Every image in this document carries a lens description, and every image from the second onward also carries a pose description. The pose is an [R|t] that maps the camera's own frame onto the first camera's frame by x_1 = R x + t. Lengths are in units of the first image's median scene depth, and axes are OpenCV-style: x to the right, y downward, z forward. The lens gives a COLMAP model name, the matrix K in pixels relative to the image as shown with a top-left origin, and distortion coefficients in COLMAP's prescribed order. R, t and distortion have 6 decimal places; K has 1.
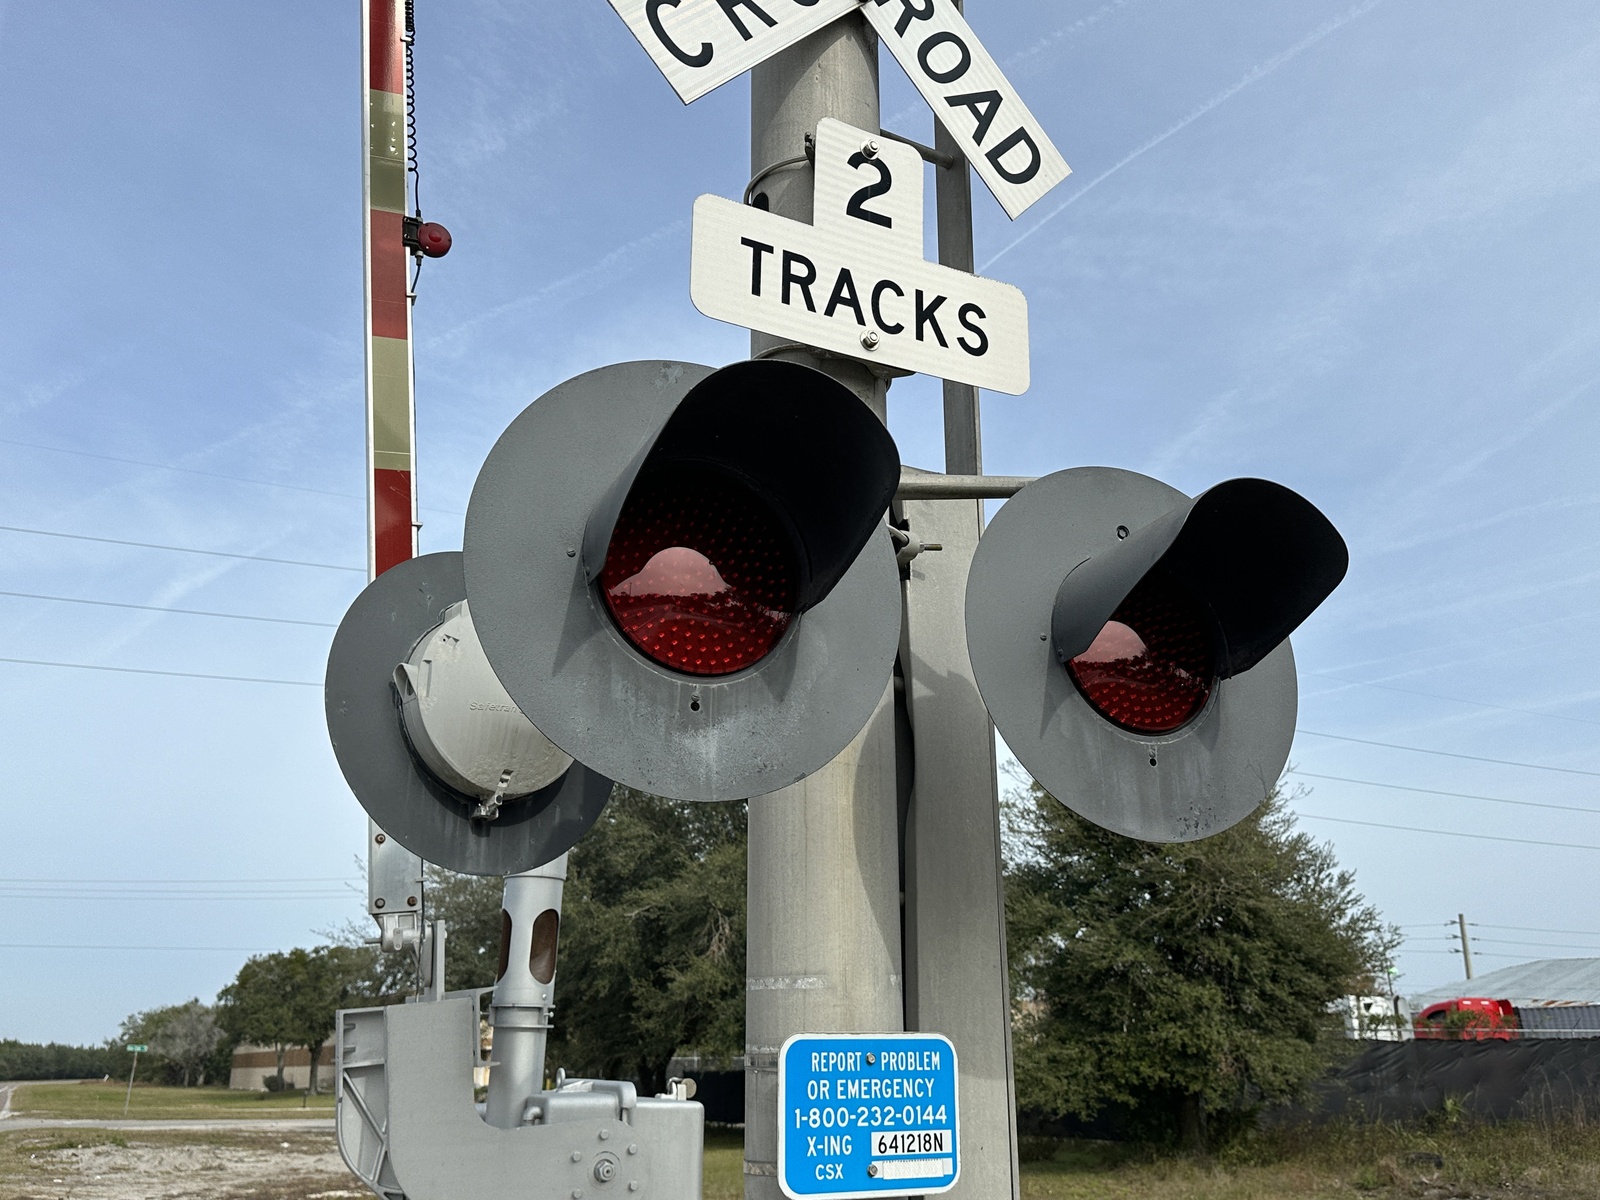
lens RADIAL K [[1392.5, 0, 810.9], [0, 1392.5, 568.6], [0, 0, 1]] dist [0.113511, -0.193441]
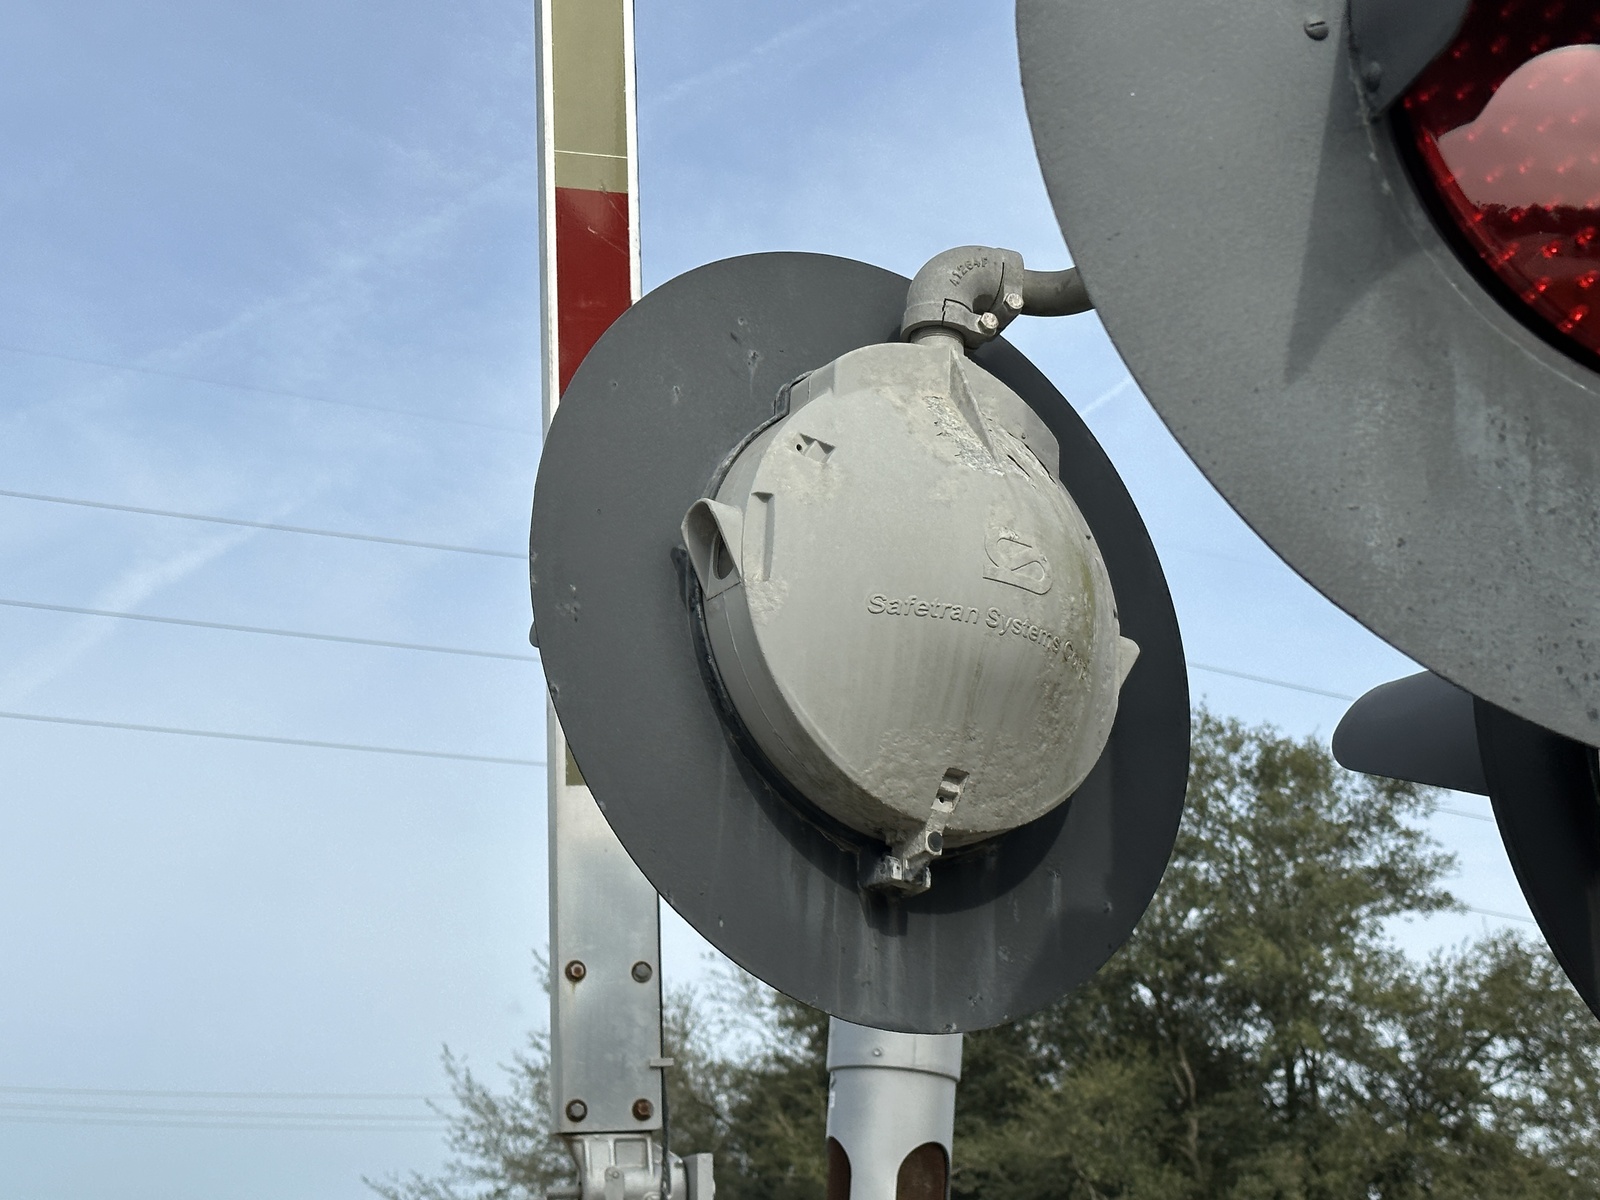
lens RADIAL K [[2568.5, 0, 796.4], [0, 2568.5, 488.1], [0, 0, 1]] dist [0.029929, 0.073409]
pose [[0.985511, -0.002988, -0.169584, -0.083552], [-0.001193, 0.999698, -0.024550, 0.049886], [0.169606, 0.024397, 0.985210, 0.163407]]
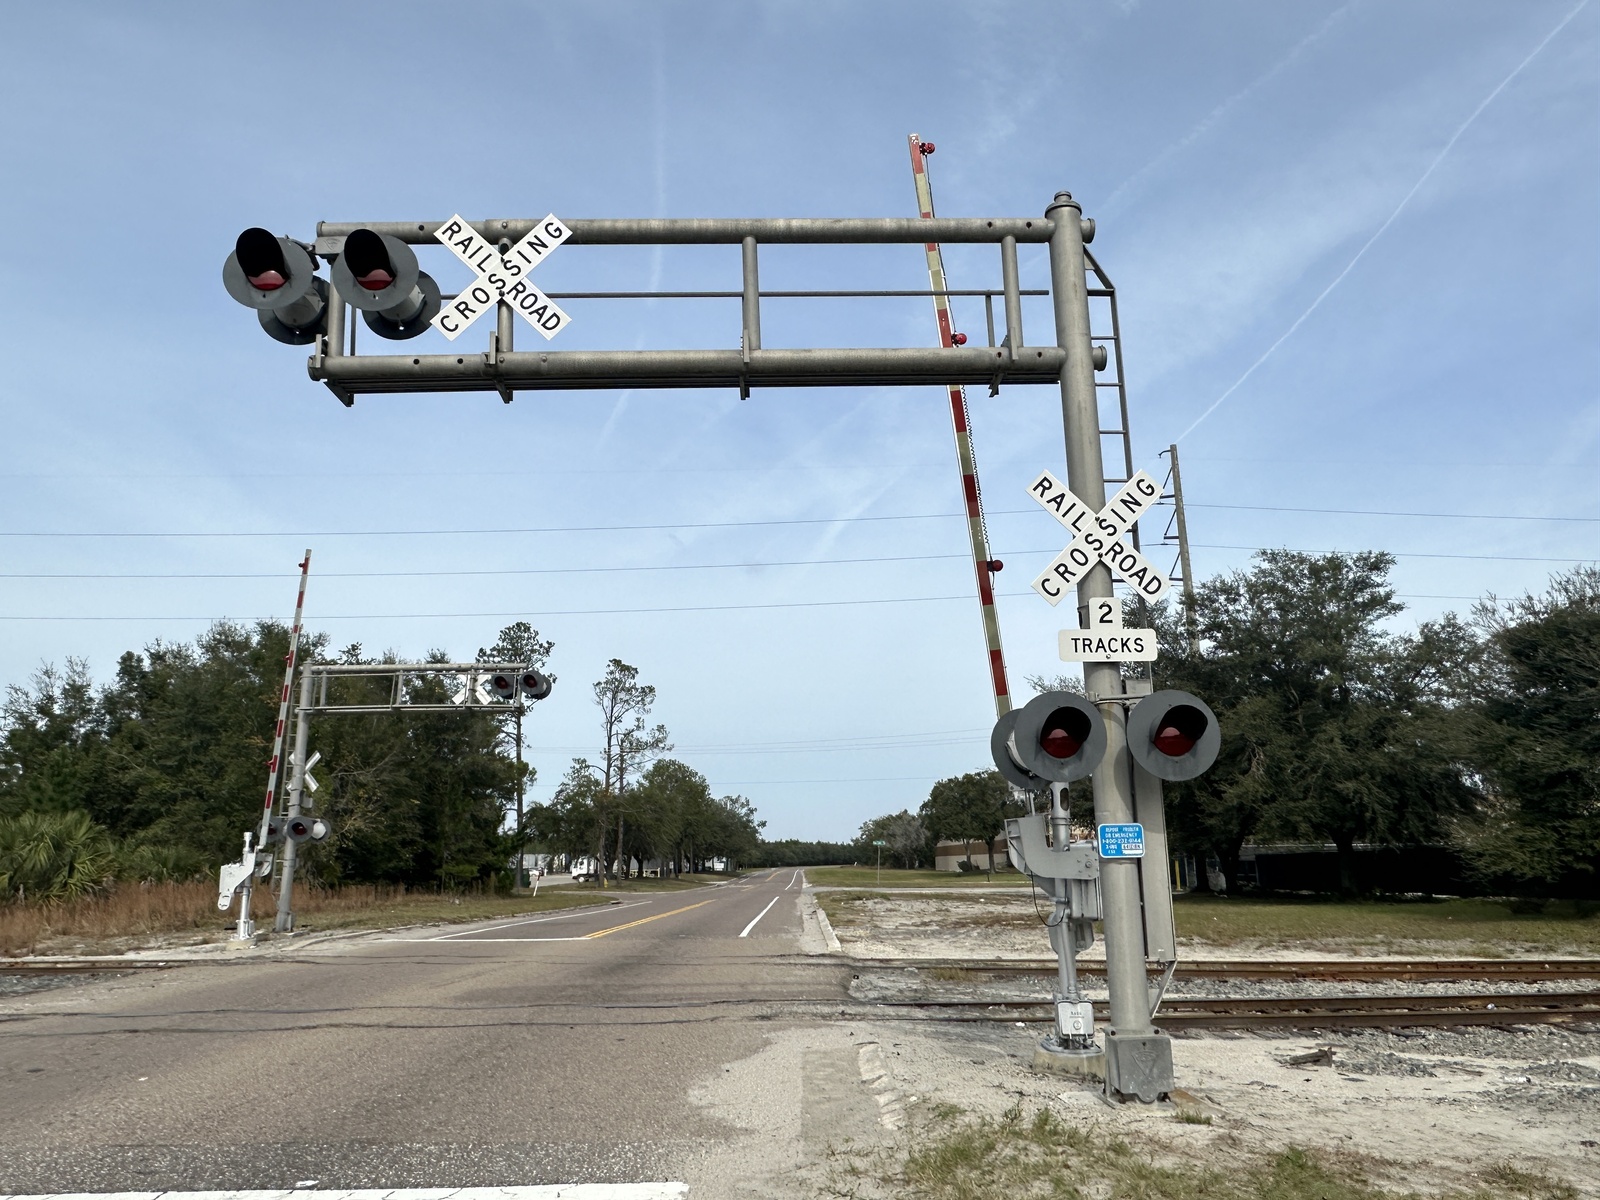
lens RADIAL K [[1120.3, 0, 799.0], [0, 1120.3, 616.4], [0, 0, 1]] dist [0.003198, -0.003080]
pose [[0.884511, -0.106431, -0.454217, 0.441226], [0.163925, 0.982449, 0.089010, -0.428274], [0.436771, -0.153188, 0.886433, -1.337839]]
